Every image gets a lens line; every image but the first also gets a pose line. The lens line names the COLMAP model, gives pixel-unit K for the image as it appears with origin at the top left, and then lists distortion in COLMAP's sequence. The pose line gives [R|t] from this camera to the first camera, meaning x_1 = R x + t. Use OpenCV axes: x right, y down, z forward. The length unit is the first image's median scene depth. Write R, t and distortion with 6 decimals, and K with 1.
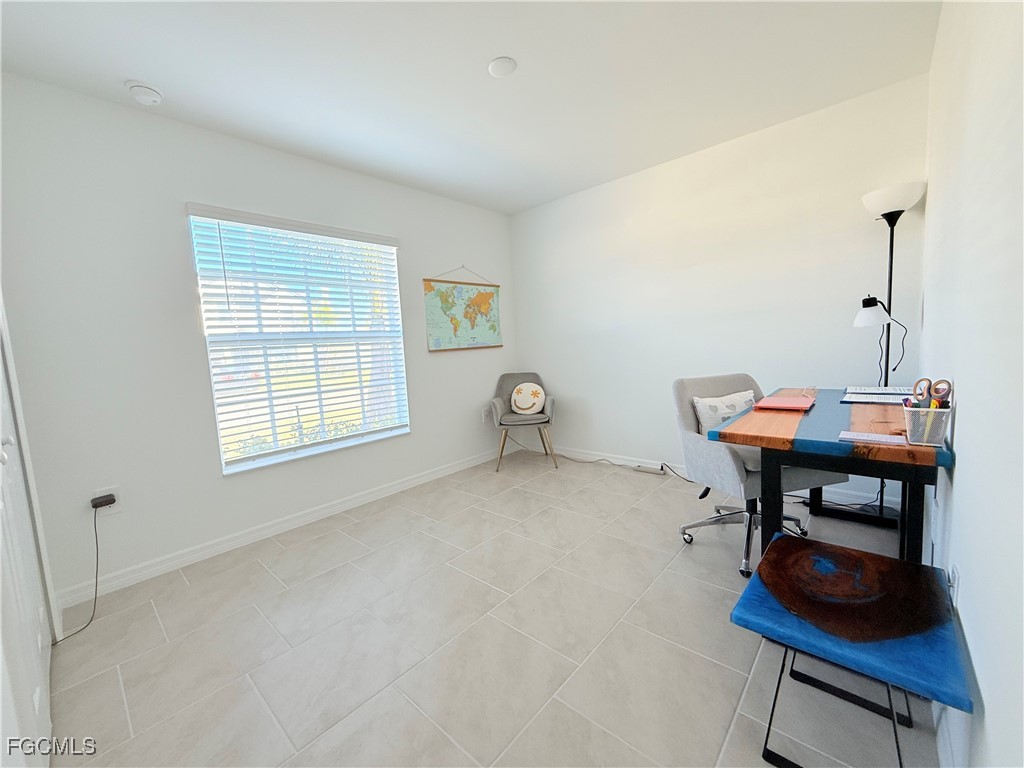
lens RADIAL K [[408.4, 0, 512.0], [0, 408.4, 384.0], [0, 0, 1]] dist [-0.000584, 0.000136]
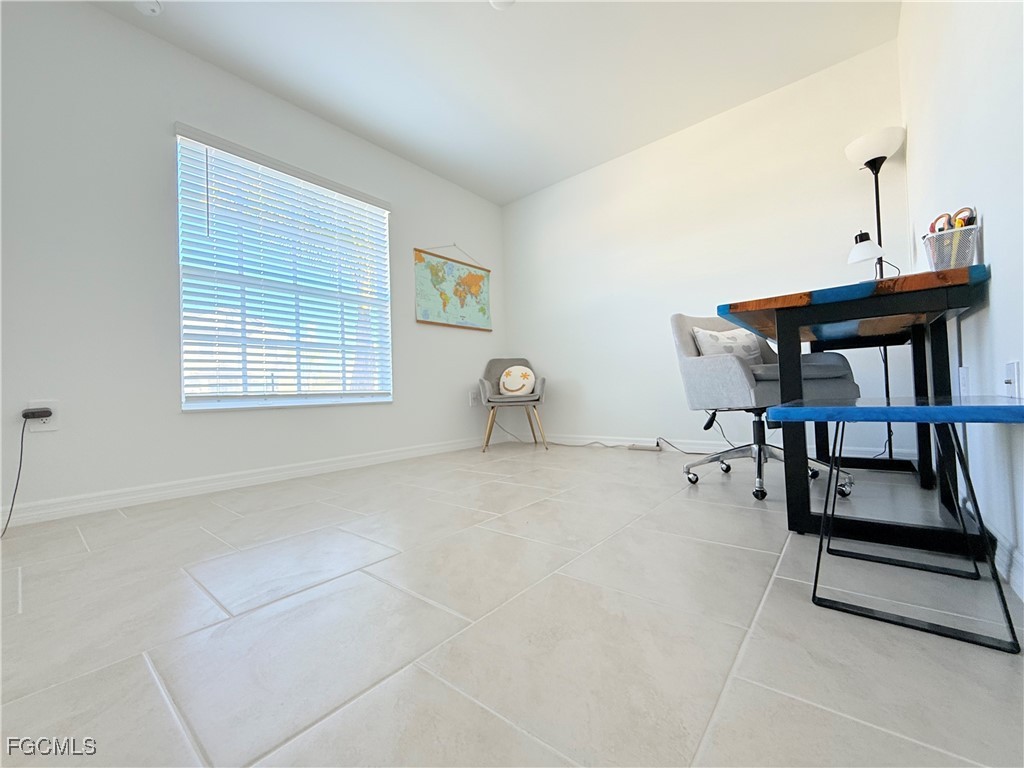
lens RADIAL K [[408.4, 0, 512.0], [0, 408.4, 384.0], [0, 0, 1]] dist [-0.000584, 0.000136]
pose [[0.999158, 0.020860, 0.035324, -0.007902], [-0.016403, 0.992387, -0.122063, 0.174978], [-0.037601, 0.121381, 0.991894, 0.047045]]
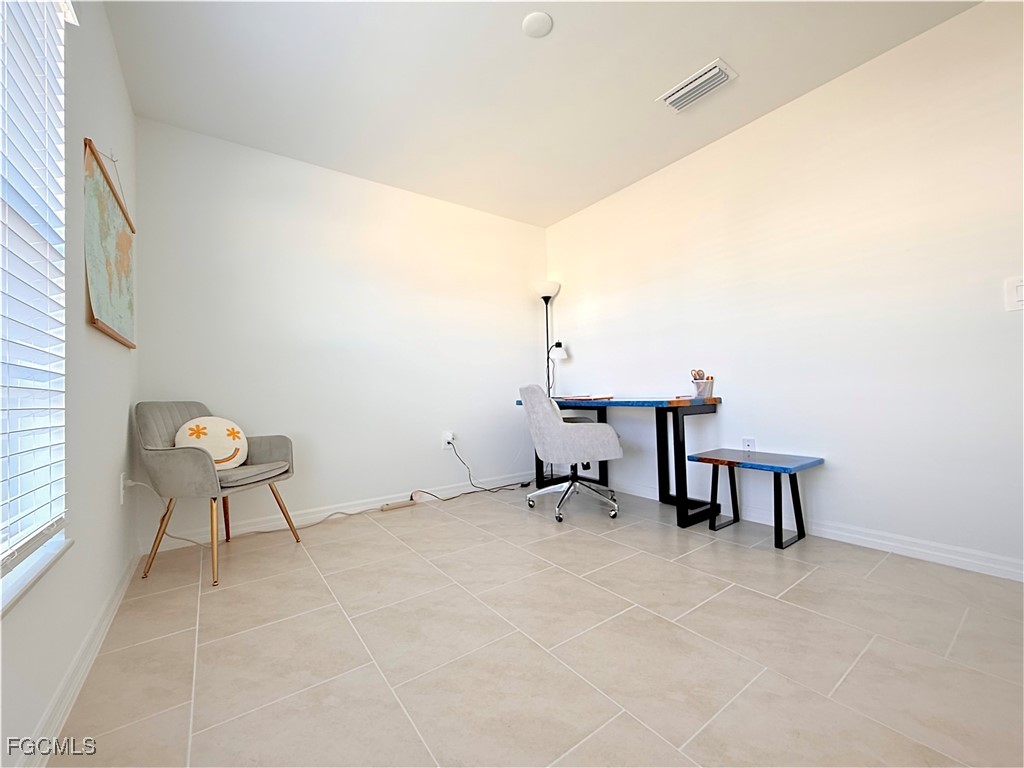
lens RADIAL K [[410.3, 0, 501.2], [0, 410.3, 394.3], [0, 0, 1]] dist [-0.000309, 0.000026]
pose [[0.220540, 0.048159, 0.974188, -0.471768], [0.108235, 0.991404, -0.073512, 0.057439], [-0.969354, 0.121653, 0.213432, 0.530110]]
